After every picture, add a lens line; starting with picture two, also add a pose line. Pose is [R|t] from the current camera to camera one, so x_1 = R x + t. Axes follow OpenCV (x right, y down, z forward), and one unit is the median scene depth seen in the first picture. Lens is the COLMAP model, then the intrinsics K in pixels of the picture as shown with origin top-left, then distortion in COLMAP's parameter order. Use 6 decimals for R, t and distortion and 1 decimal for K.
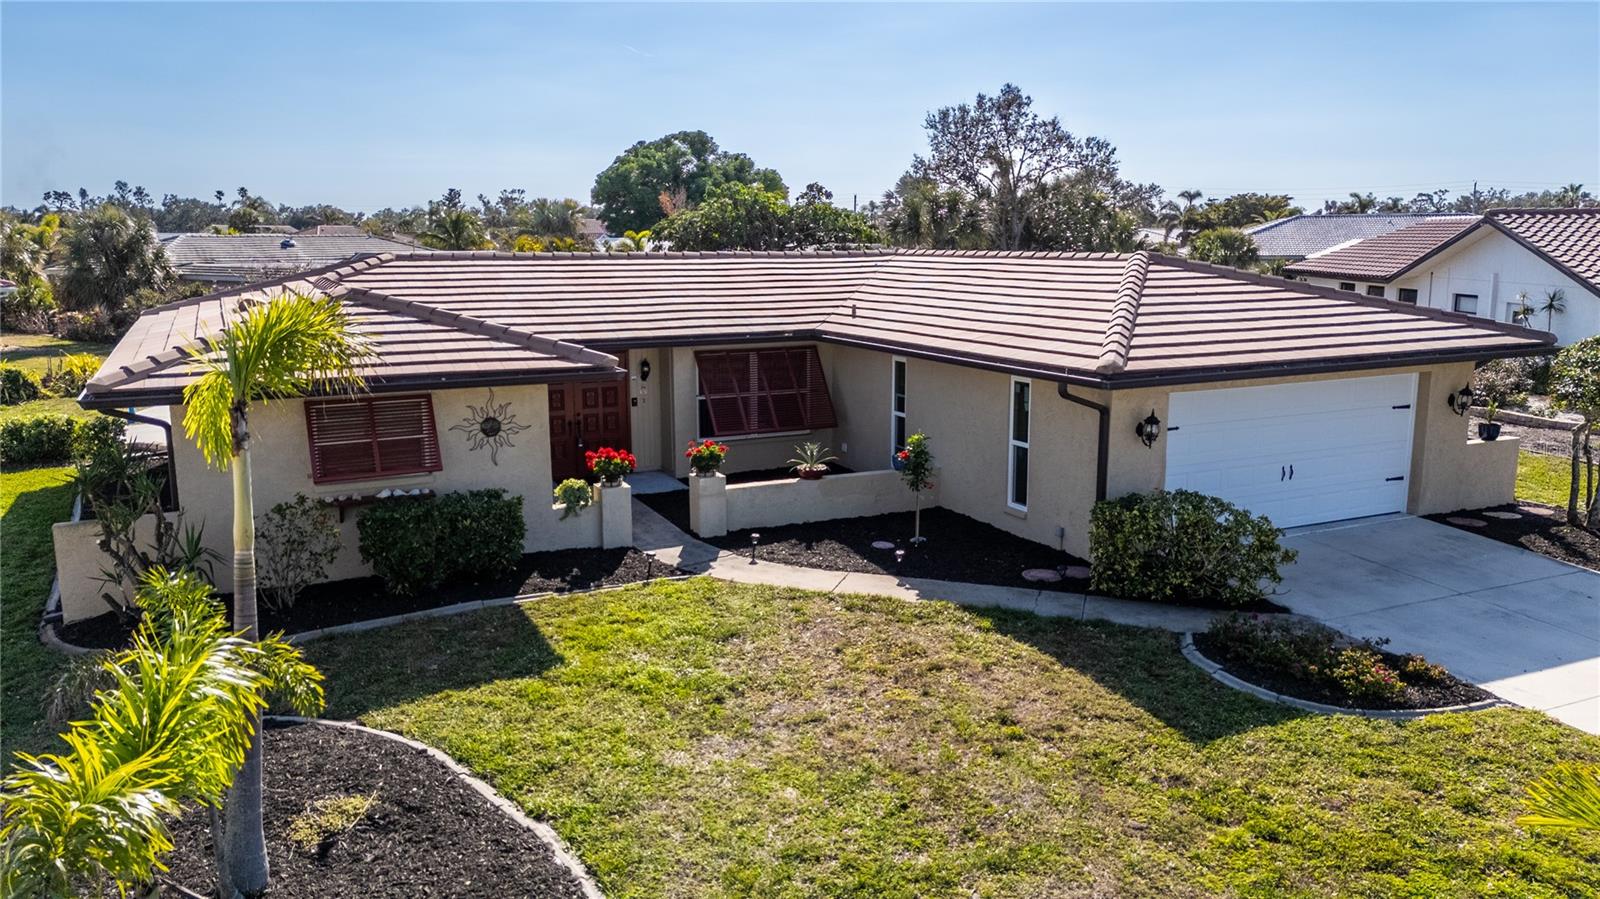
lens RADIAL K [[1166.9, 0, 800.0], [0, 1166.9, 449.5], [0, 0, 1]] dist [0.085547, -0.083021]
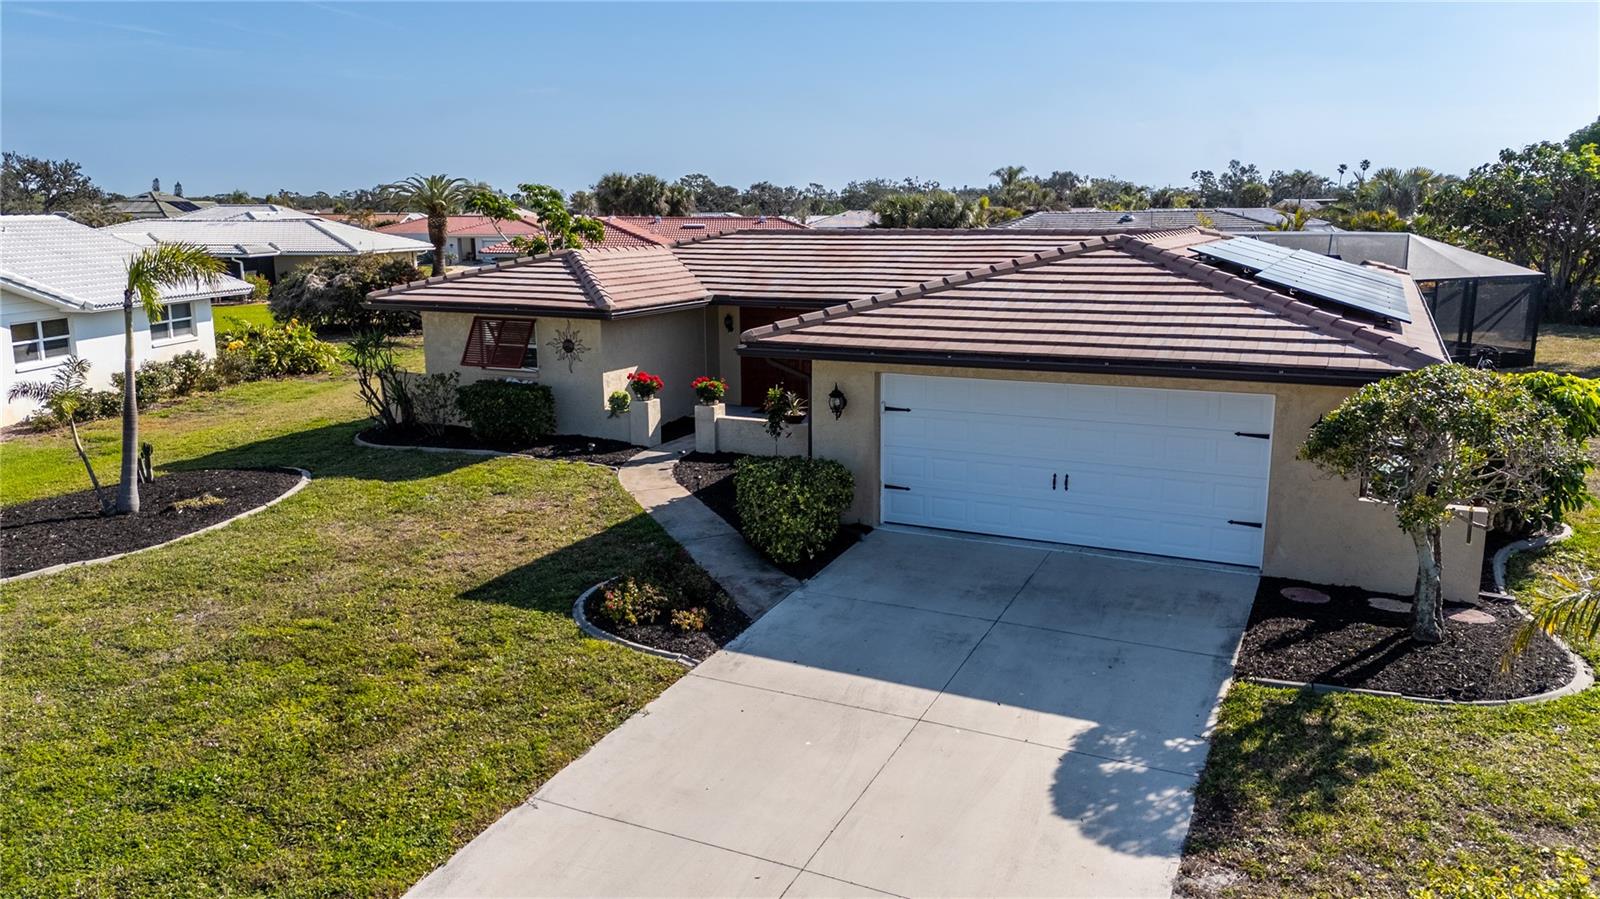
lens RADIAL K [[1166.9, 0, 800.0], [0, 1166.9, 449.5], [0, 0, 1]] dist [0.085547, -0.083021]
pose [[0.624007, 0.157668, -0.765347, 1.084040], [-0.140741, 0.986093, 0.088393, -0.062989], [0.768640, 0.052558, 0.637519, 0.296951]]
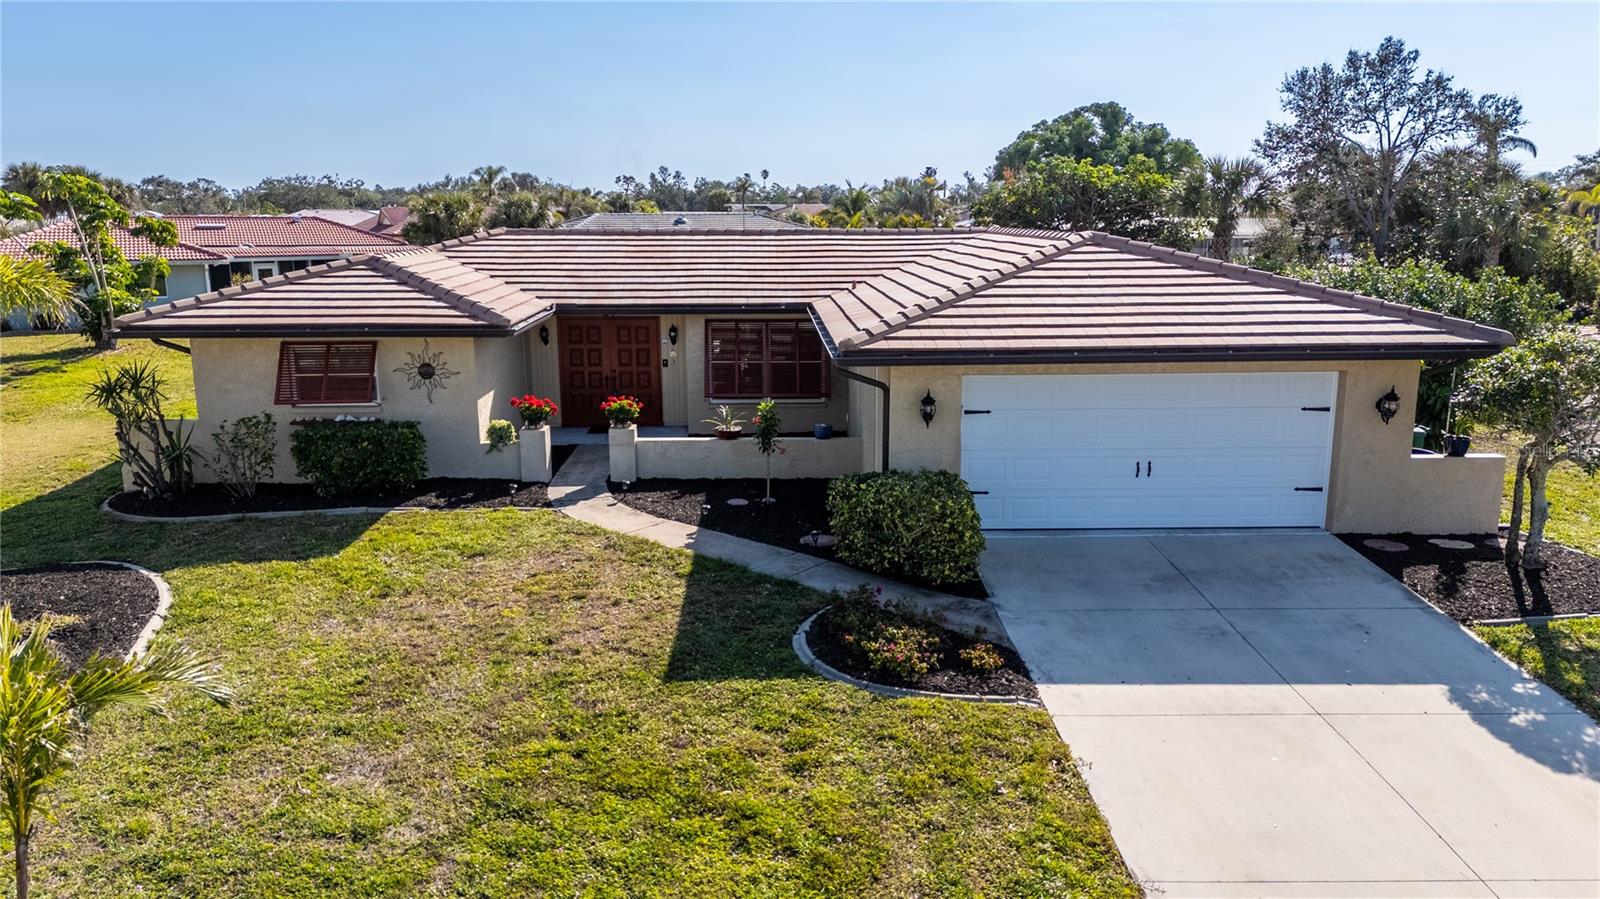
lens RADIAL K [[1166.9, 0, 800.0], [0, 1166.9, 449.5], [0, 0, 1]] dist [0.085547, -0.083021]
pose [[0.914169, 0.081843, -0.396985, 0.593882], [-0.073787, 0.996640, 0.035553, -0.010284], [0.398560, -0.003209, 0.917136, 0.032780]]
